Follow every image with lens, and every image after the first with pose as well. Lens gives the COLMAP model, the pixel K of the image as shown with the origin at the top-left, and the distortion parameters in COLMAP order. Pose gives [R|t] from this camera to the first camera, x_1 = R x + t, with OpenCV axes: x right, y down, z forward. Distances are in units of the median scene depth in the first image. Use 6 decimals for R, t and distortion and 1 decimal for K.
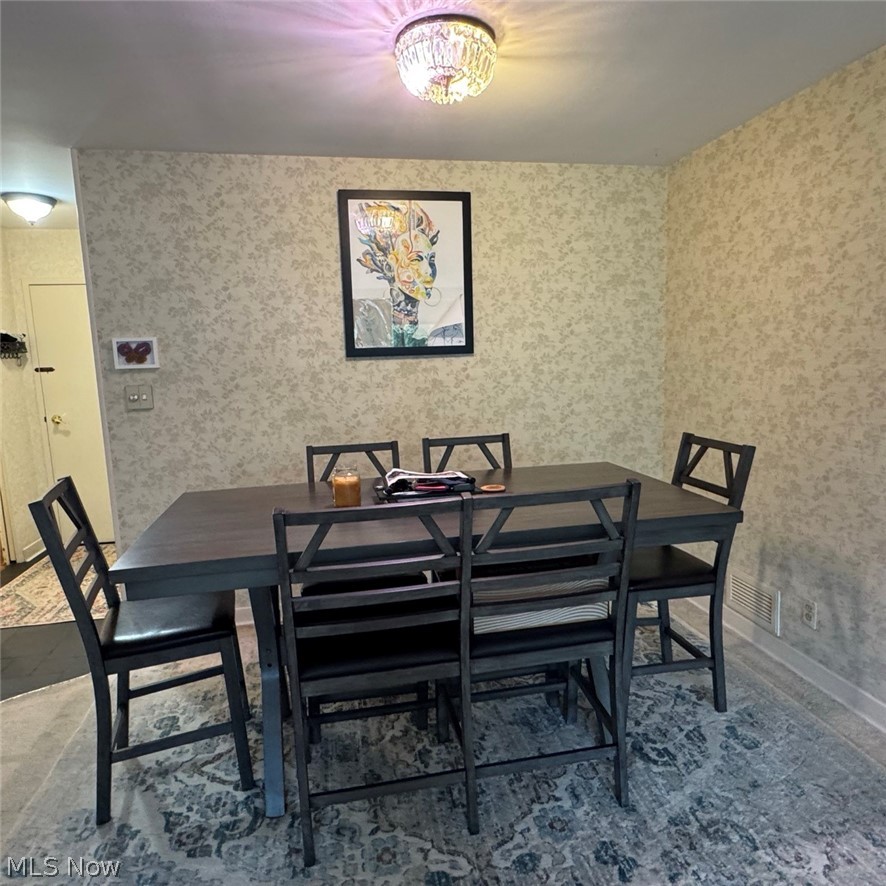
lens RADIAL K [[611.8, 0, 441.6], [0, 611.8, 441.3], [0, 0, 1]] dist [-0.003791, 0.002480]
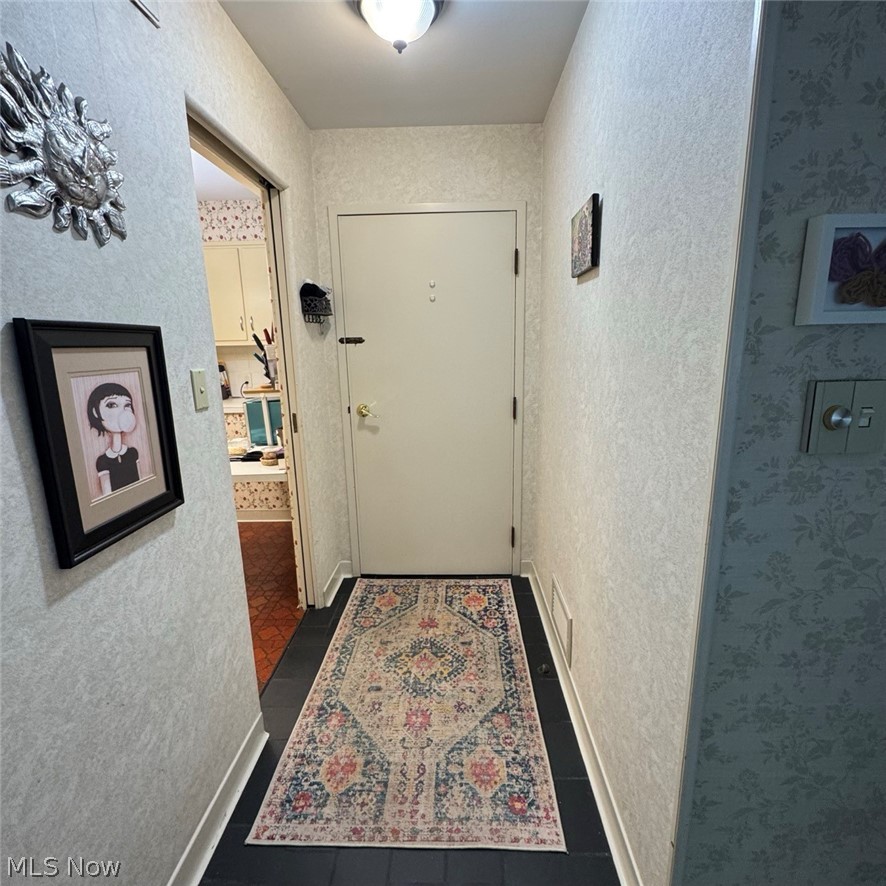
lens RADIAL K [[473.7, 0, 445.6], [0, 473.7, 442.9], [0, 0, 1]] dist [-0.000804, 0.002175]
pose [[0.979054, 0.056554, -0.195590, -0.447710], [-0.042144, 0.996135, 0.077071, -0.047714], [0.199192, -0.067213, 0.977653, 0.496358]]
